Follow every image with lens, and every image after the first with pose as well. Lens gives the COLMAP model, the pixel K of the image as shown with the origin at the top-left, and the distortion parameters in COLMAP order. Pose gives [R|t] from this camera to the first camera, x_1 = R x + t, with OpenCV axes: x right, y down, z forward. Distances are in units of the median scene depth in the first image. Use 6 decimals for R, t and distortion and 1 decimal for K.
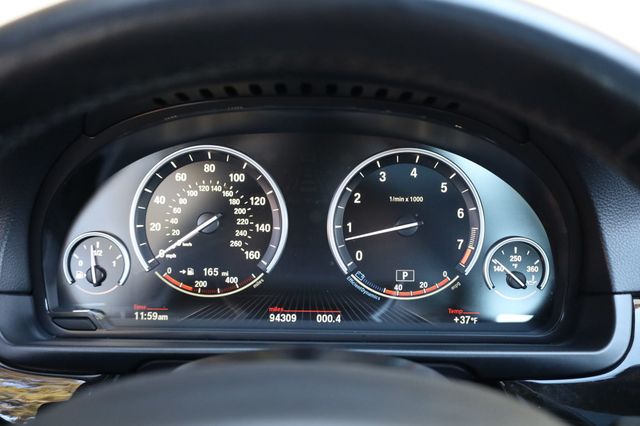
lens RADIAL K [[600.2, 0, 322.3], [0, 600.2, 210.6], [0, 0, 1]] dist [-0.007533, 0.000000]
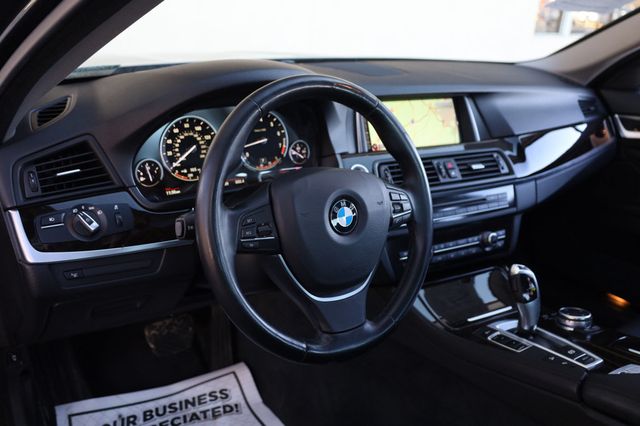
lens RADIAL K [[600.2, 0, 319.6], [0, 600.2, 219.4], [0, 0, 1]] dist [-0.007533, 0.000000]
pose [[0.794725, -0.187776, 0.577194, -1.198829], [0.108060, 0.979522, 0.169879, -0.053932], [-0.597274, -0.072636, 0.798742, -1.205212]]
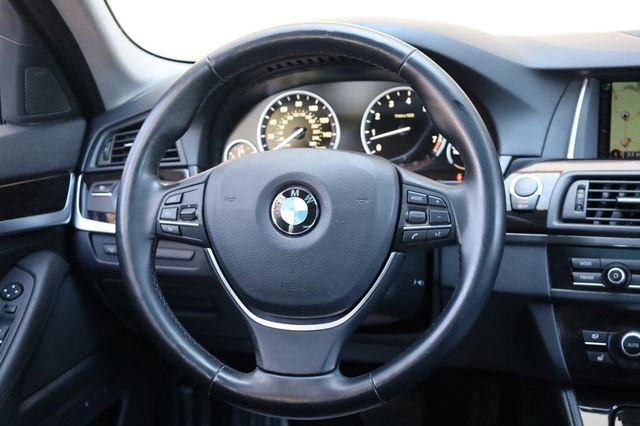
lens RADIAL K [[940.5, 0, 323.2], [0, 940.5, 209.2], [0, 0, 1]] dist [0.003065, 0.000000]
pose [[0.972047, -0.022148, -0.233740, 0.560373], [0.017658, 0.999617, -0.021286, 0.319060], [0.234122, 0.016564, 0.972066, -1.810518]]
